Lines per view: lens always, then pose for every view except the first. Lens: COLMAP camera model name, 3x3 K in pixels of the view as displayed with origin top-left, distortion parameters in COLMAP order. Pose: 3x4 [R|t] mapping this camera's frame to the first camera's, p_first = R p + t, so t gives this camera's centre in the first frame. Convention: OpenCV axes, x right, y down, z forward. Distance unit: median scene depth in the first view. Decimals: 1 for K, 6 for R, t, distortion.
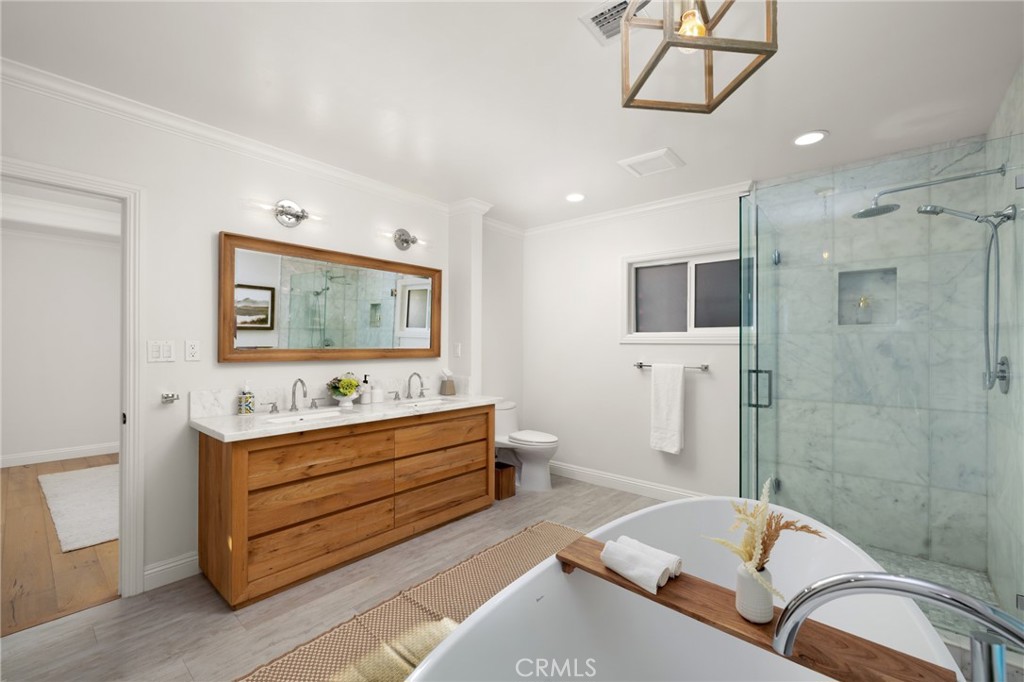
lens RADIAL K [[435.0, 0, 516.6], [0, 435.0, 343.7], [0, 0, 1]] dist [0.001620, -0.000974]
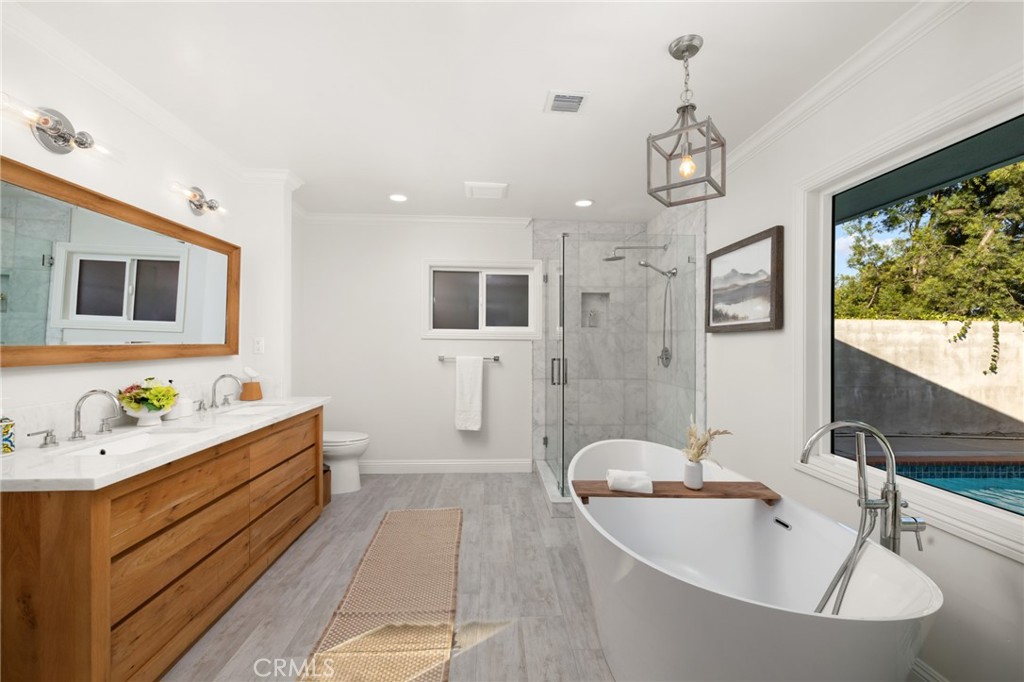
lens RADIAL K [[435.0, 0, 516.6], [0, 435.0, 340.2], [0, 0, 1]] dist [0.001620, -0.000974]
pose [[0.718969, 0.002688, 0.695037, -0.476156], [-0.005017, 0.999987, 0.001322, 0.000309], [-0.695024, -0.004437, 0.718972, 0.072308]]
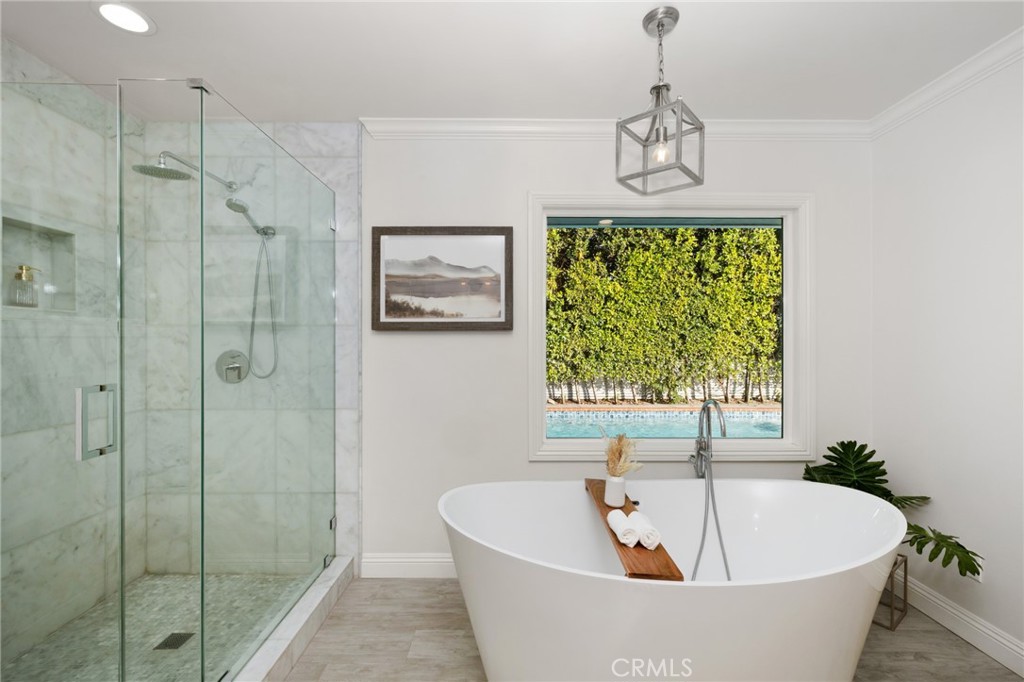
lens RADIAL K [[435.0, 0, 511.6], [0, 435.0, 343.5], [0, 0, 1]] dist [0.001620, -0.000974]
pose [[-0.652236, -0.007277, 0.757981, -0.165645], [-0.008772, 0.999959, 0.002052, 0.001708], [-0.757965, -0.005310, -0.652273, 0.870672]]
